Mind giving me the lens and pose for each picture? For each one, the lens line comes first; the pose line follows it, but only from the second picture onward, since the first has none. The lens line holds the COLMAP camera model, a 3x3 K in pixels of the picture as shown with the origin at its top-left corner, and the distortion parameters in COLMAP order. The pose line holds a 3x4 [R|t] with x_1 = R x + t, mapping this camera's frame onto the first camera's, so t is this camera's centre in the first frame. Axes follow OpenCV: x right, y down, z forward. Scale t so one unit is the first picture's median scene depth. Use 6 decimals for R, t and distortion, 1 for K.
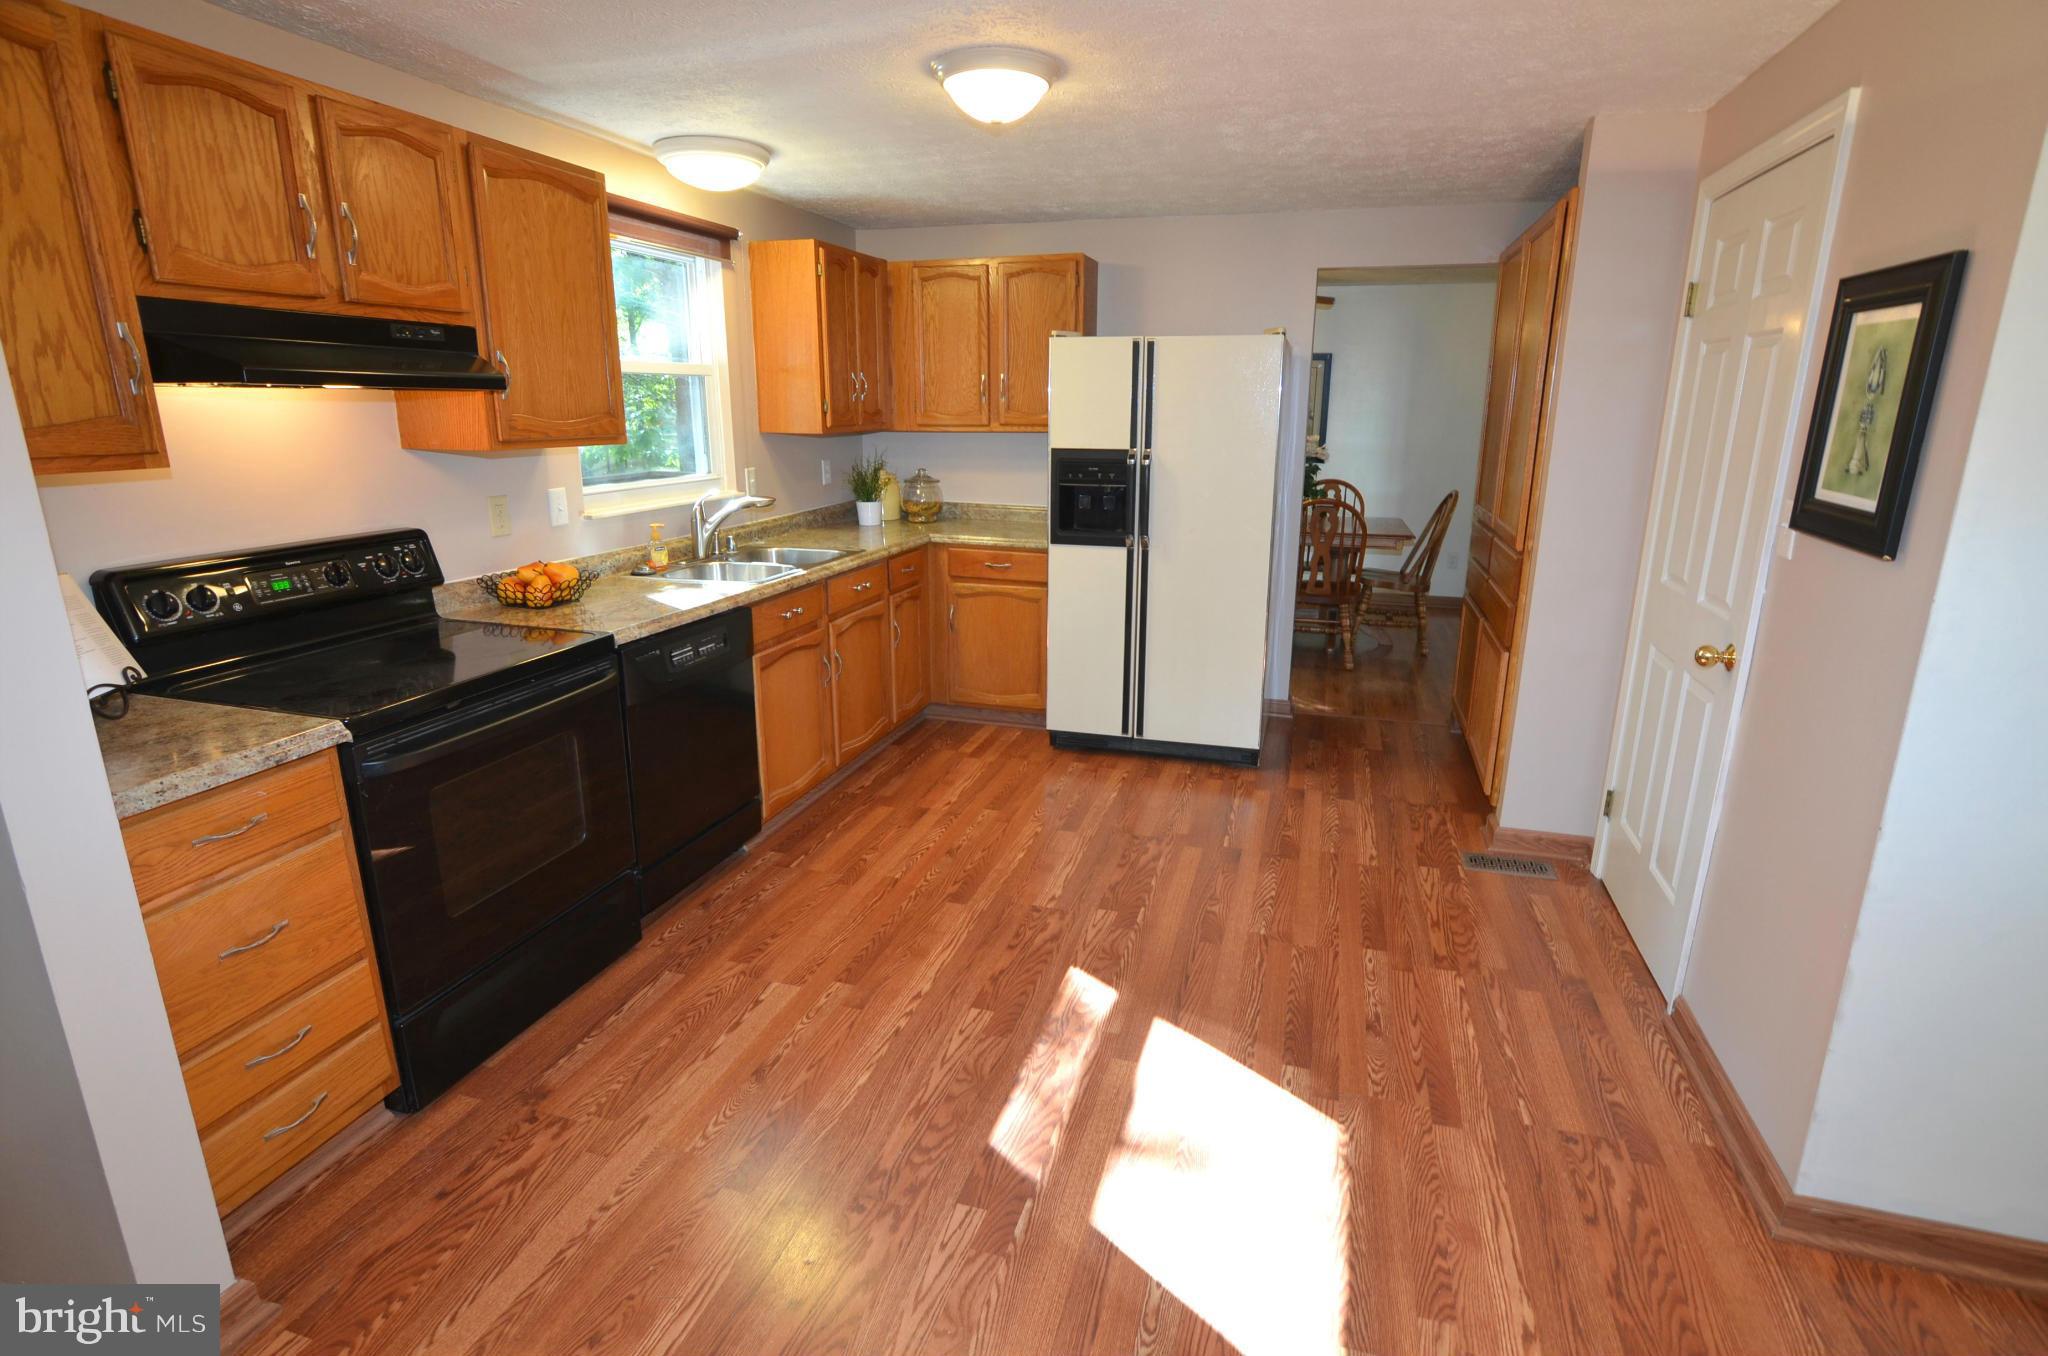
lens RADIAL K [[991.8, 0, 1028.2], [0, 991.8, 669.1], [0, 0, 1]] dist [-0.020385, 0.002056]
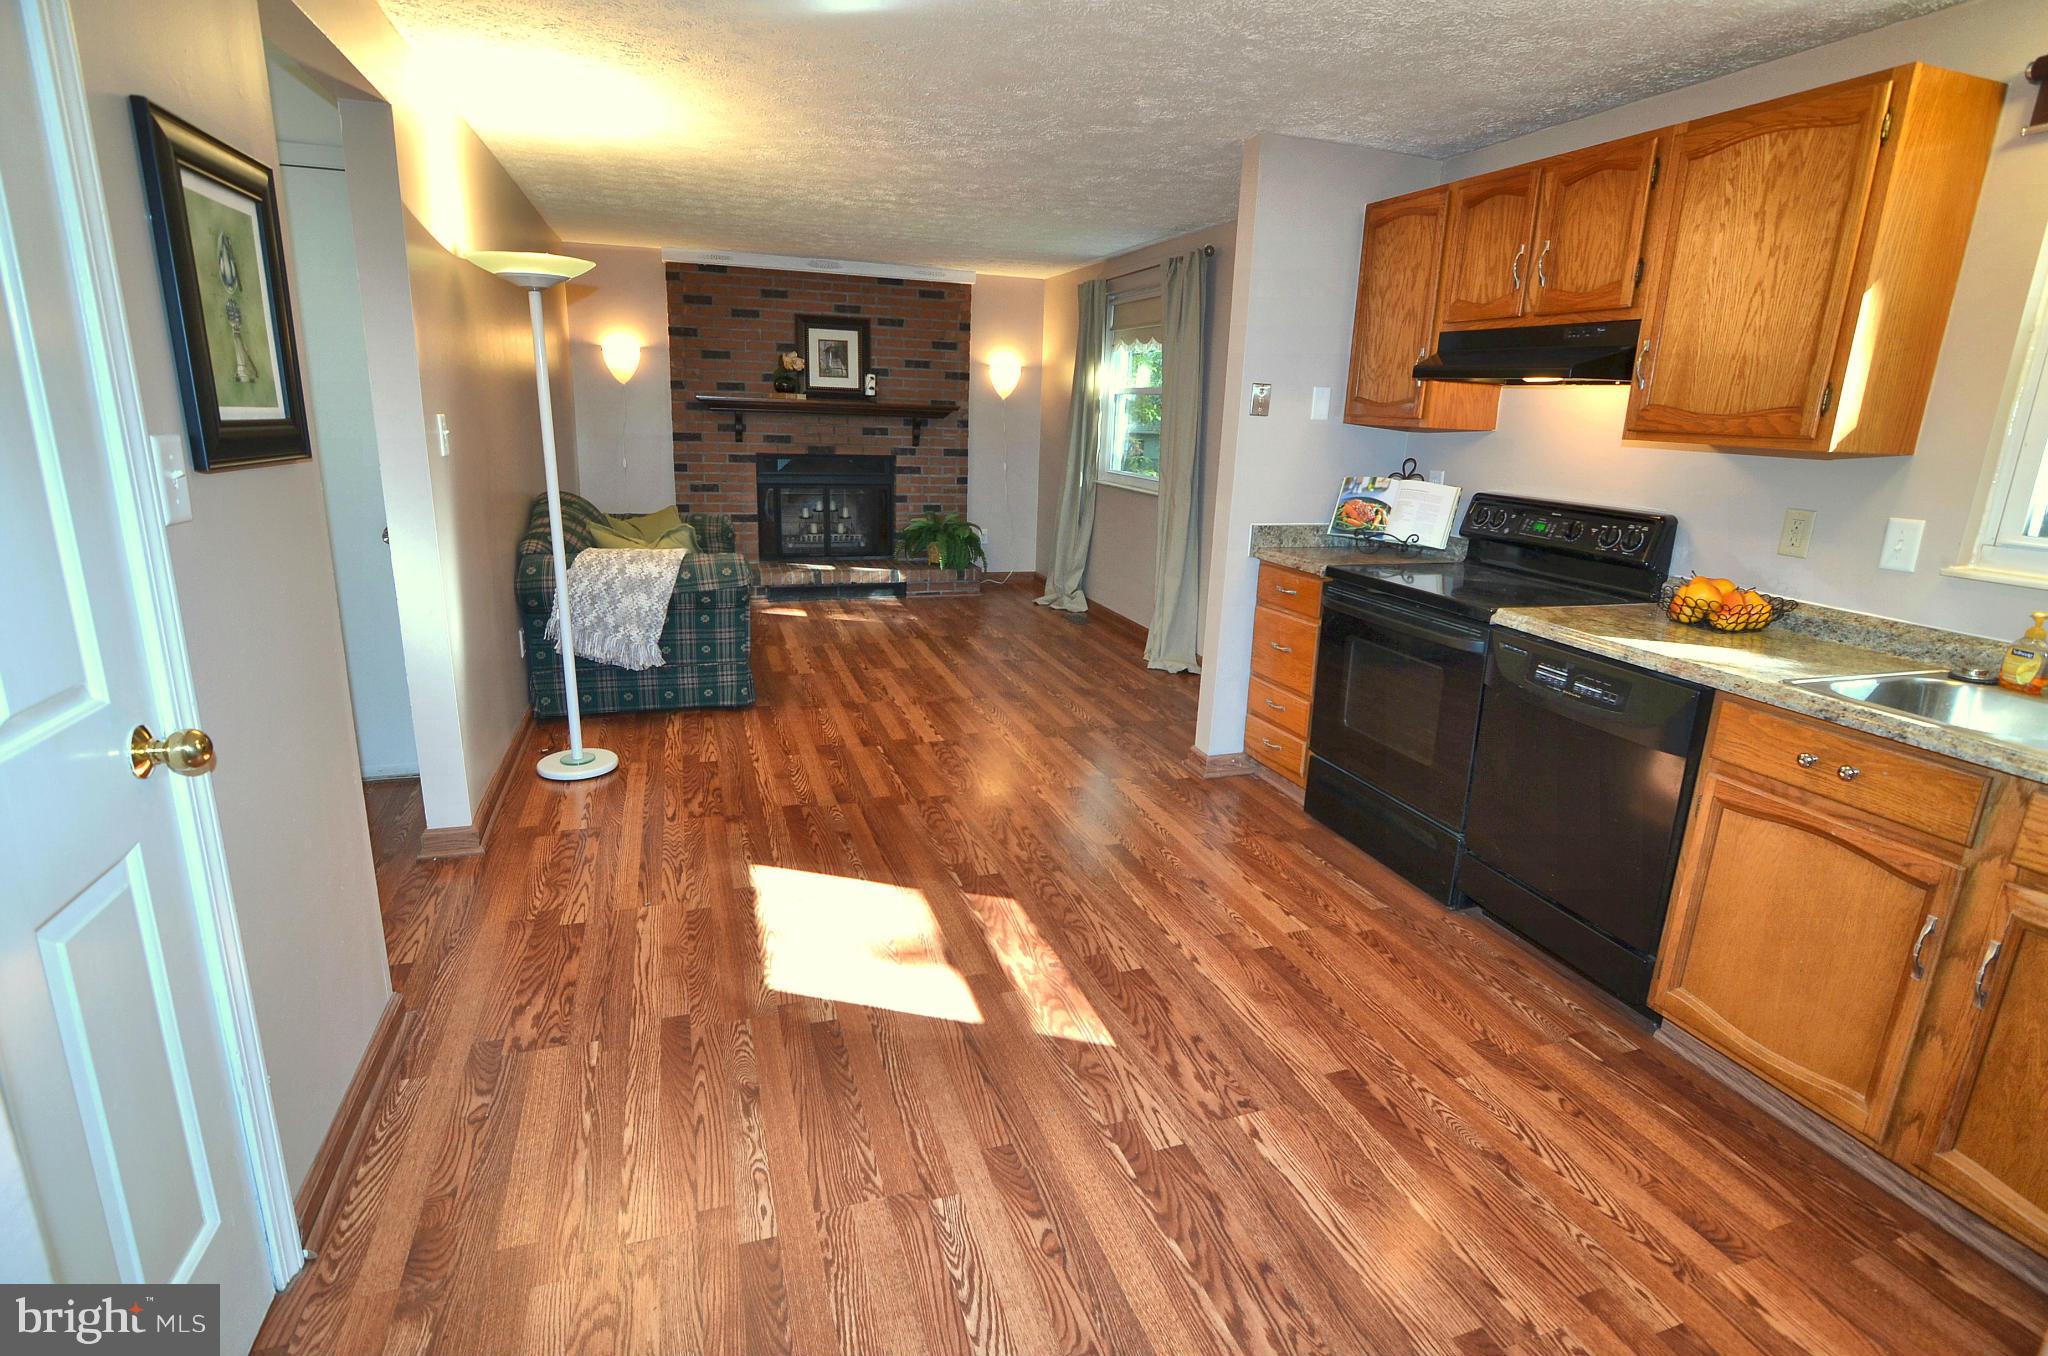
lens RADIAL K [[991.8, 0, 1066.4], [0, 991.8, 674.7], [0, 0, 1]] dist [-0.020385, 0.002056]
pose [[-0.788497, 0.125674, -0.602062, 0.588781], [-0.200643, 0.872786, 0.444958, -0.362744], [0.581391, 0.471647, -0.662973, 1.520986]]
